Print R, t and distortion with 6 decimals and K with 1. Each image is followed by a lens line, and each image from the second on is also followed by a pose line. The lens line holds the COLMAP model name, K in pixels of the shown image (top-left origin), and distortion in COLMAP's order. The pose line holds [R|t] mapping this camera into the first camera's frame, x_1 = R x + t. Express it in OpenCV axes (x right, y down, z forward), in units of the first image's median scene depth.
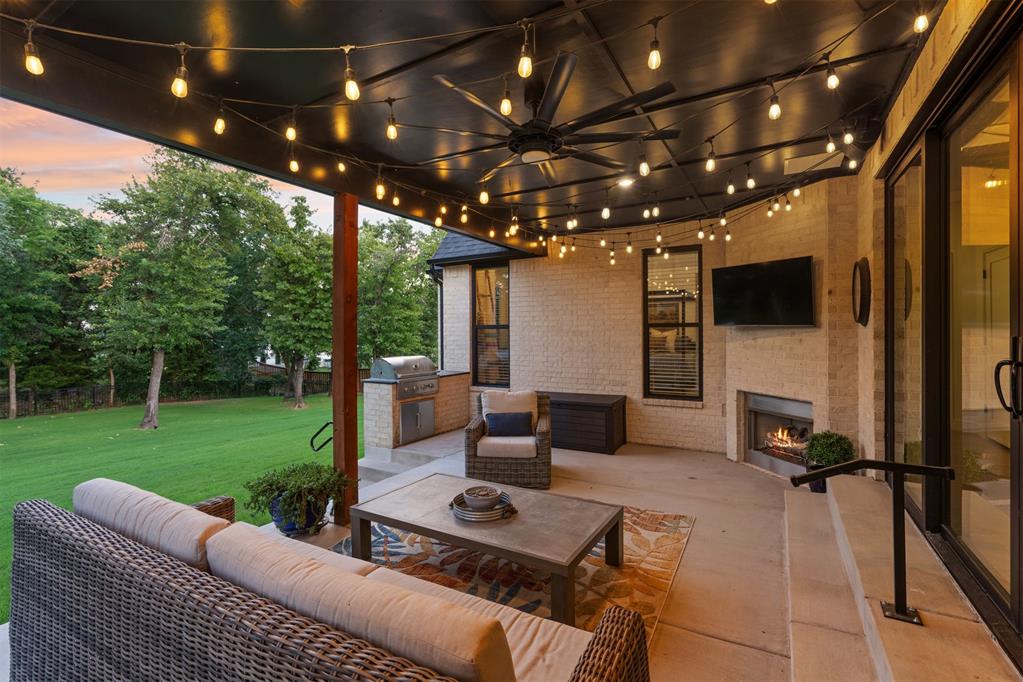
lens RADIAL K [[464.1, 0, 514.7], [0, 464.1, 332.1], [0, 0, 1]] dist [-0.002583, 0.000056]
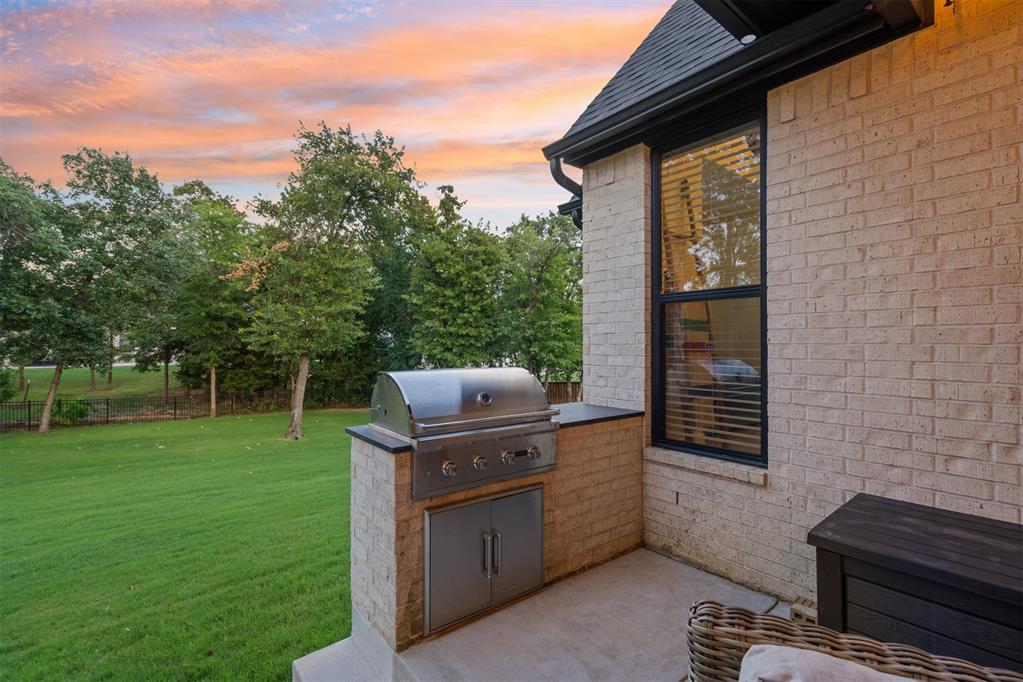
lens RADIAL K [[464.1, 0, 507.2], [0, 464.1, 342.9], [0, 0, 1]] dist [-0.002583, 0.000056]
pose [[0.926586, 0.003724, -0.376065, -0.056786], [-0.006203, 0.999966, -0.005379, 0.029643], [0.376033, 0.007317, 0.926578, 0.587033]]
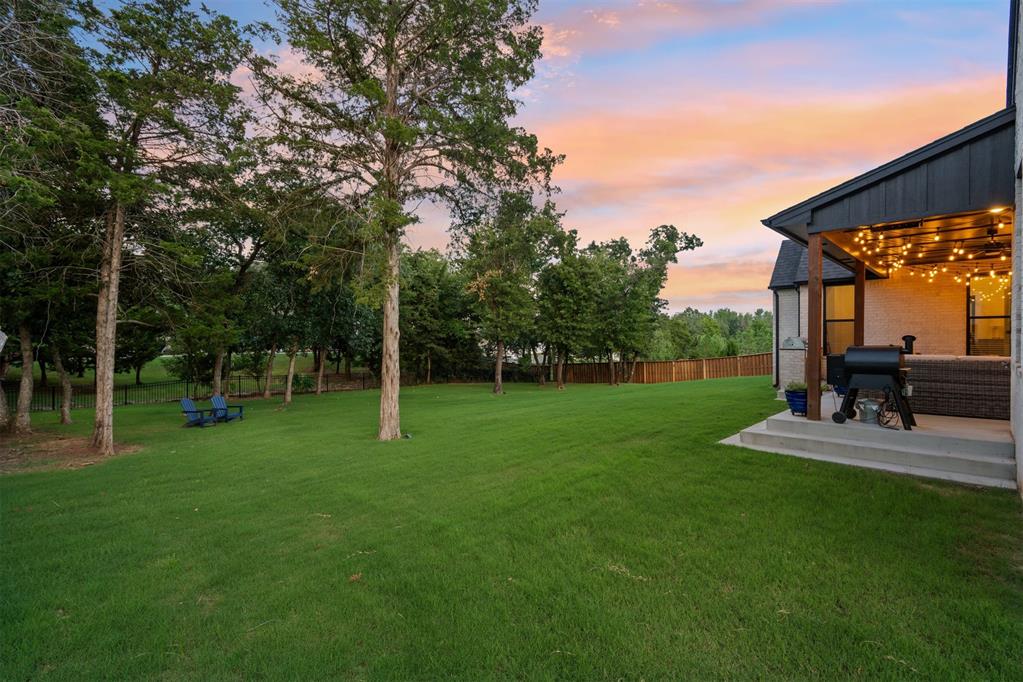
lens RADIAL K [[464.1, 0, 510.9], [0, 464.1, 340.7], [0, 0, 1]] dist [-0.002583, 0.000056]
pose [[0.962532, 0.006958, -0.271078, -0.709349], [-0.005556, 0.999967, 0.005938, 0.055721], [0.271110, -0.004210, 0.962539, -0.898725]]
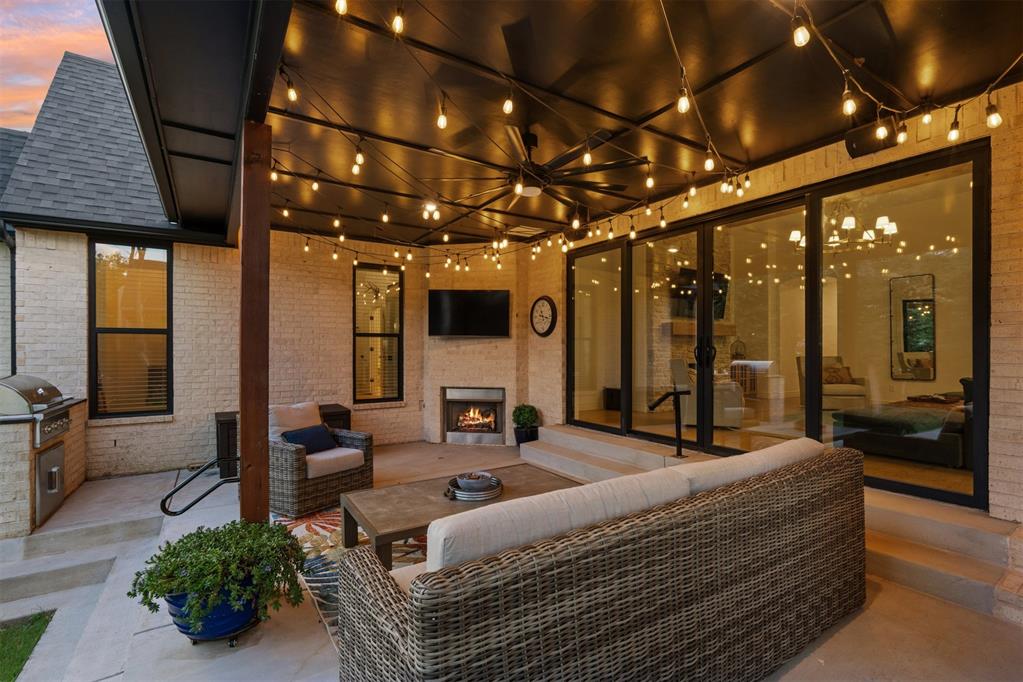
lens RADIAL K [[464.1, 0, 505.3], [0, 464.1, 351.0], [0, 0, 1]] dist [-0.002583, 0.000056]
pose [[0.469733, 0.002244, 0.882806, -0.397952], [0.002133, 0.999991, -0.003677, 0.022155], [-0.882806, 0.003611, 0.469724, 0.171337]]
